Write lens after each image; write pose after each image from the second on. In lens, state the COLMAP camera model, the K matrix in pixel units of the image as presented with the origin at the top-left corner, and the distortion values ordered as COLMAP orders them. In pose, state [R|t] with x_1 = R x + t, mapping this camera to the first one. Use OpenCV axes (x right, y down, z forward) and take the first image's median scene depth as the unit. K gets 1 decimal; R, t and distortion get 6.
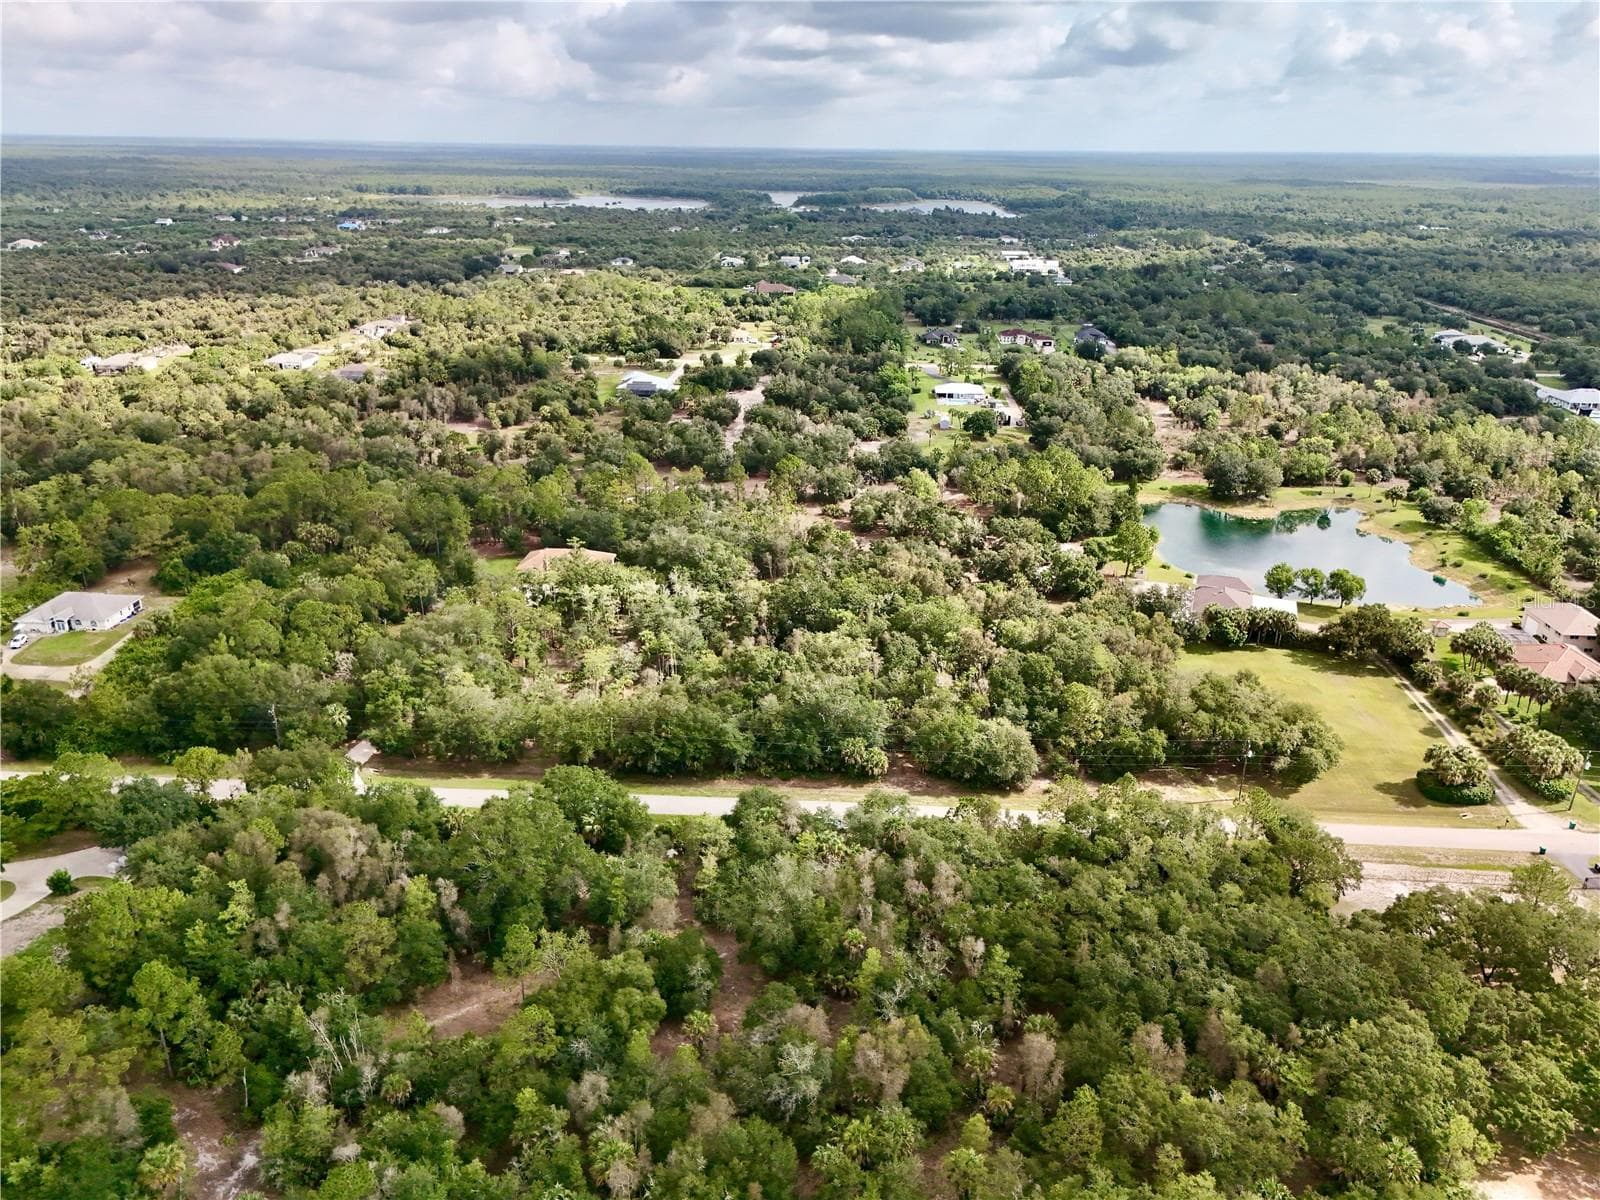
lens RADIAL K [[1213.9, 0, 853.0], [0, 1213.9, 598.2], [0, 0, 1]] dist [0.056871, -0.059391]
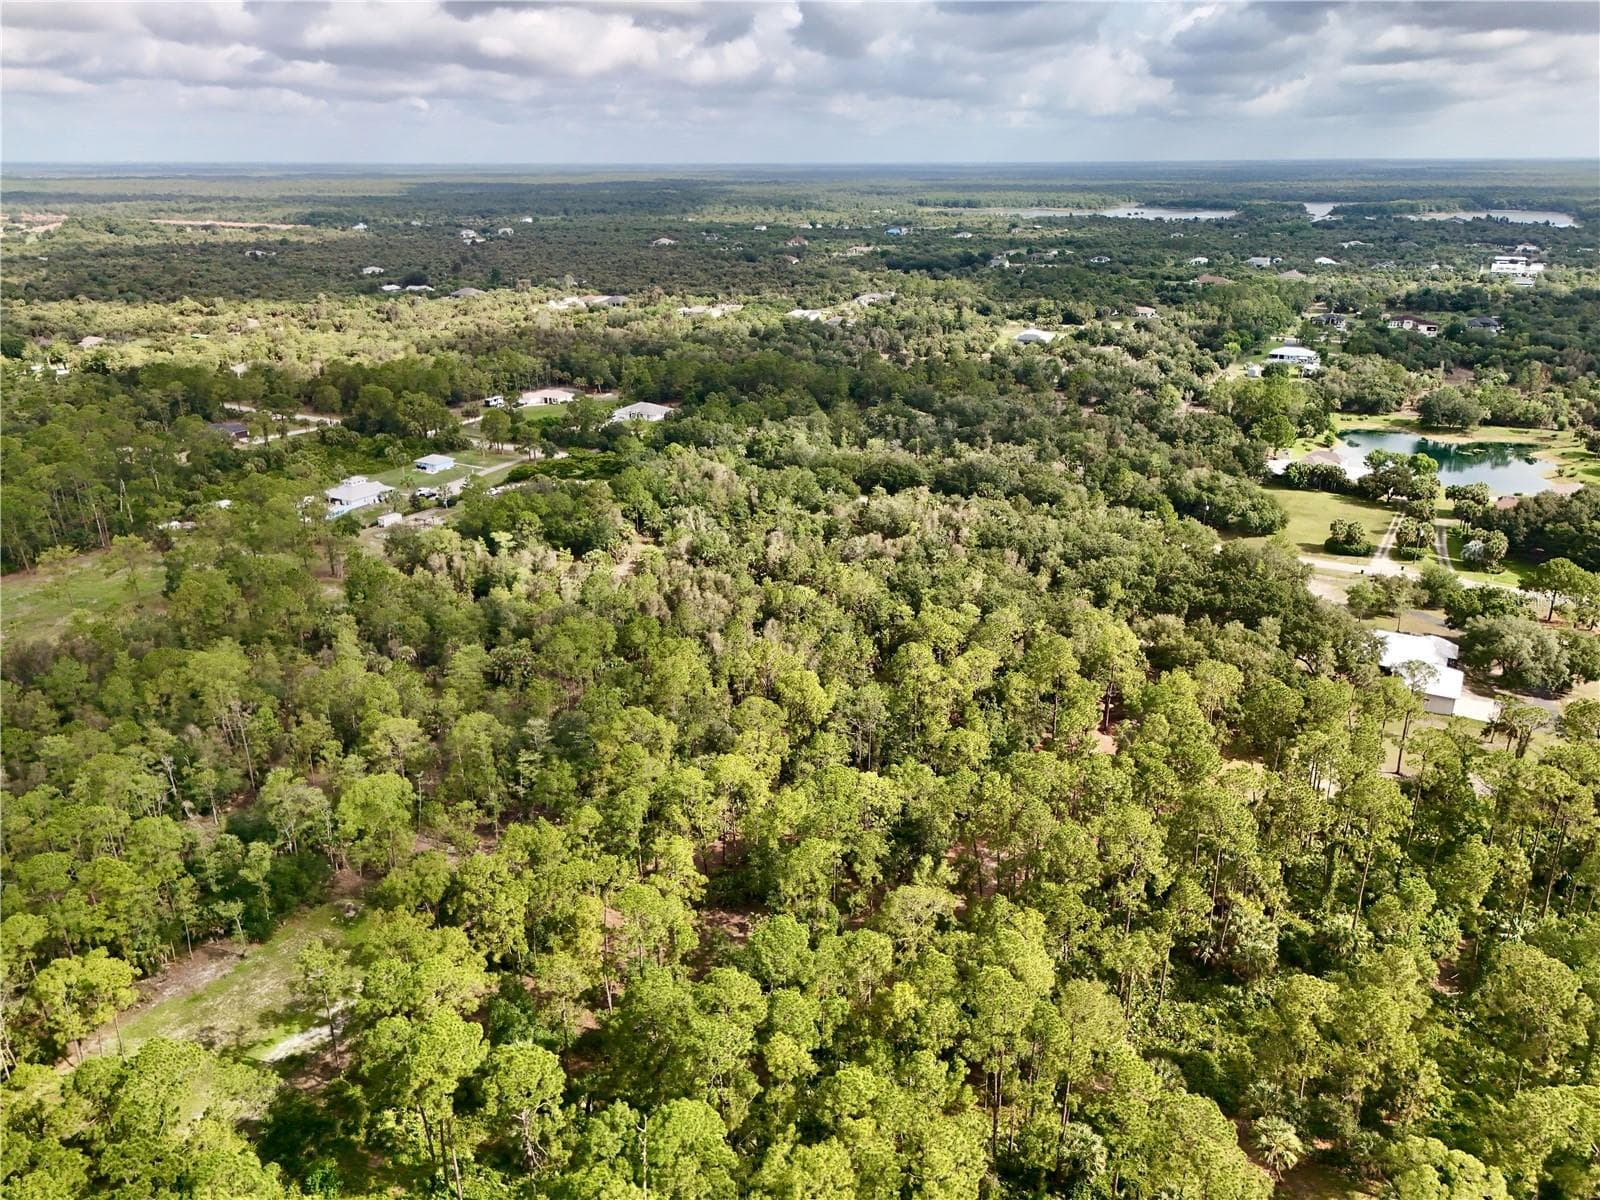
lens RADIAL K [[1167.6, 0, 805.8], [0, 1167.6, 597.7], [0, 0, 1]] dist [0.068574, -0.072120]
pose [[0.894350, 0.142424, -0.424092, 0.084465], [-0.142373, 0.989296, 0.031992, 0.043417], [0.424109, 0.031767, 0.905054, -0.108361]]
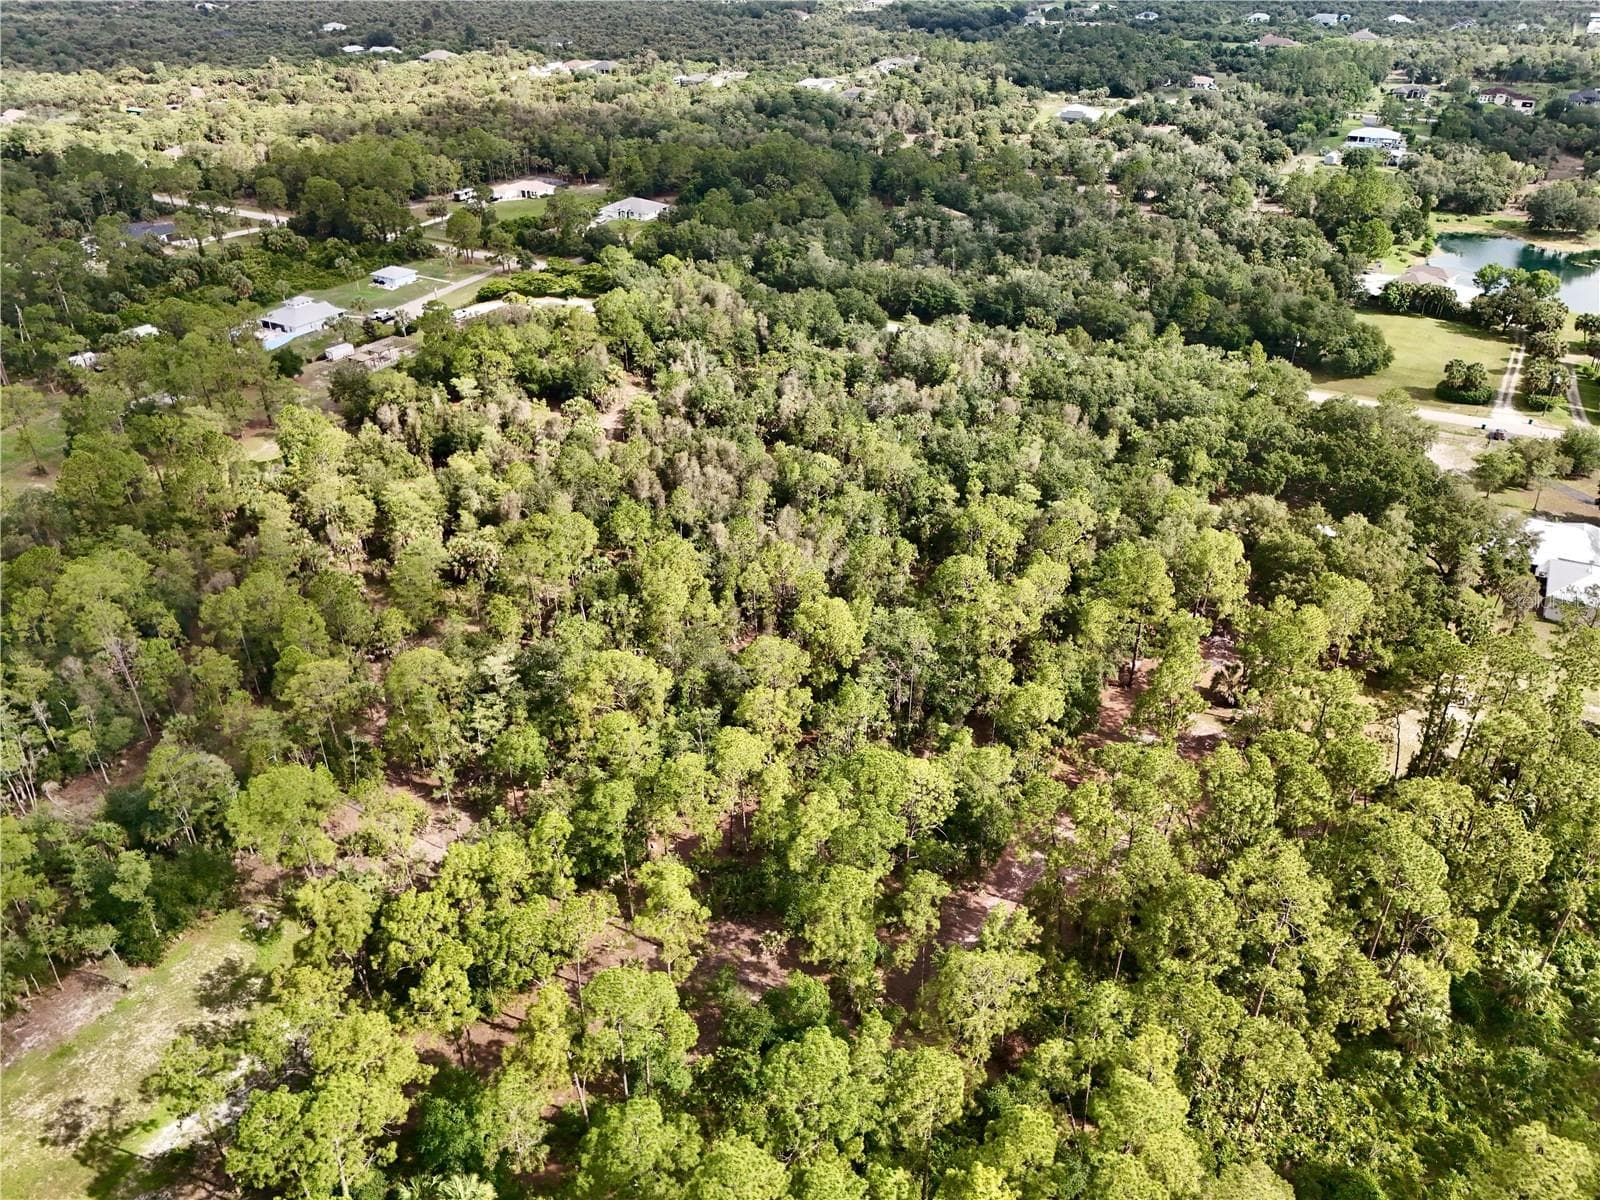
lens RADIAL K [[1183.6, 0, 800.0], [0, 1183.6, 600.0], [0, 0, 1]] dist [0.057192, -0.049490]
pose [[0.889224, 0.221068, -0.400511, 0.068365], [-0.147604, 0.967311, 0.206207, 0.033710], [0.433005, -0.124248, 0.892787, -0.082731]]
